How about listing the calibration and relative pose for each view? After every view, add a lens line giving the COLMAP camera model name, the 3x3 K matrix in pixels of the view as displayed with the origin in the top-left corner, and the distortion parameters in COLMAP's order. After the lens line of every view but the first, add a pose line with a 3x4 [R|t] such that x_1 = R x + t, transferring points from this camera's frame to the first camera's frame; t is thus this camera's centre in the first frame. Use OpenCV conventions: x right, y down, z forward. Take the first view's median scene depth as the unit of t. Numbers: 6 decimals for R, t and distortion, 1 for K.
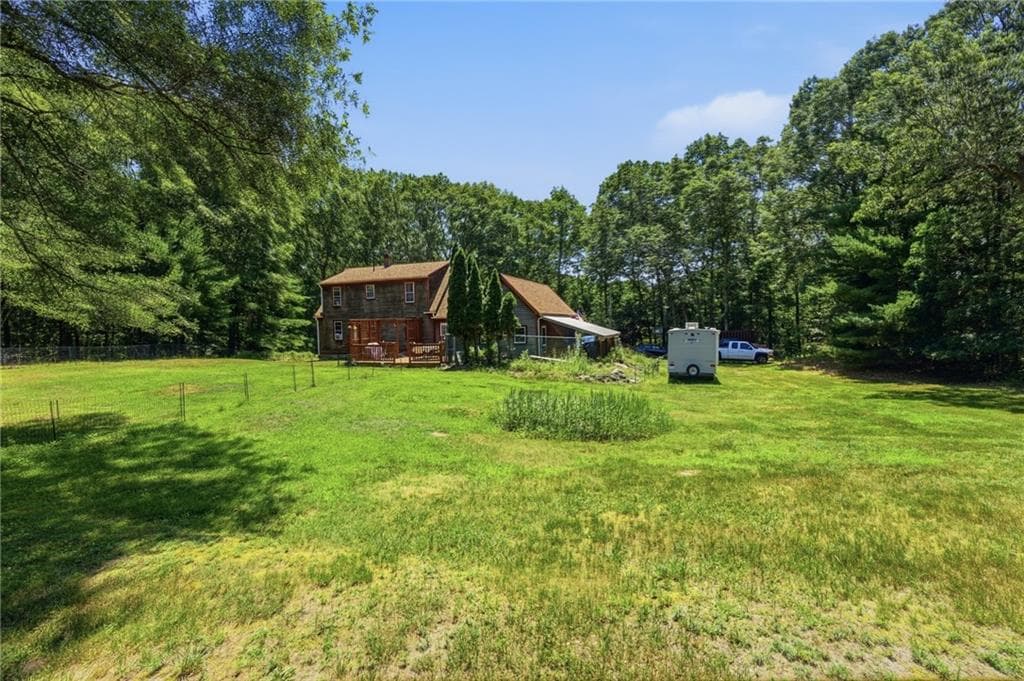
lens RADIAL K [[515.8, 0, 512.0], [0, 515.8, 340.5], [0, 0, 1]] dist [-0.000225, 0.000140]
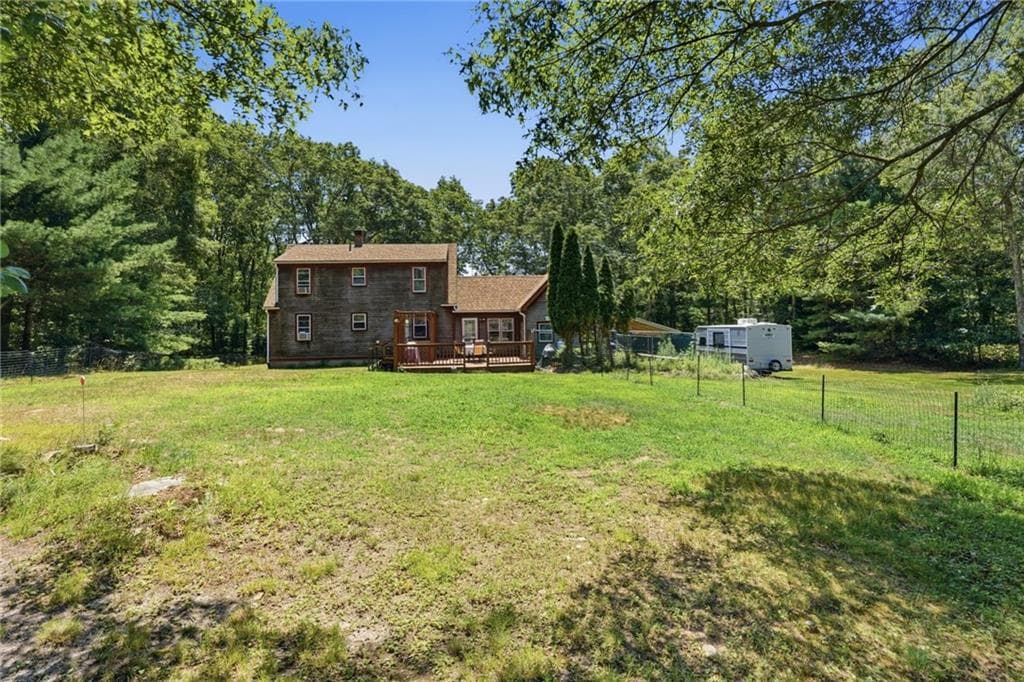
lens RADIAL K [[517.6, 0, 512.0], [0, 517.6, 341.0], [0, 0, 1]] dist [0.059370, 0.000042]
pose [[0.916712, -0.007704, 0.399473, -0.397489], [0.010509, 0.999933, -0.004833, 0.007749], [-0.399409, 0.008629, 0.916732, 0.213378]]
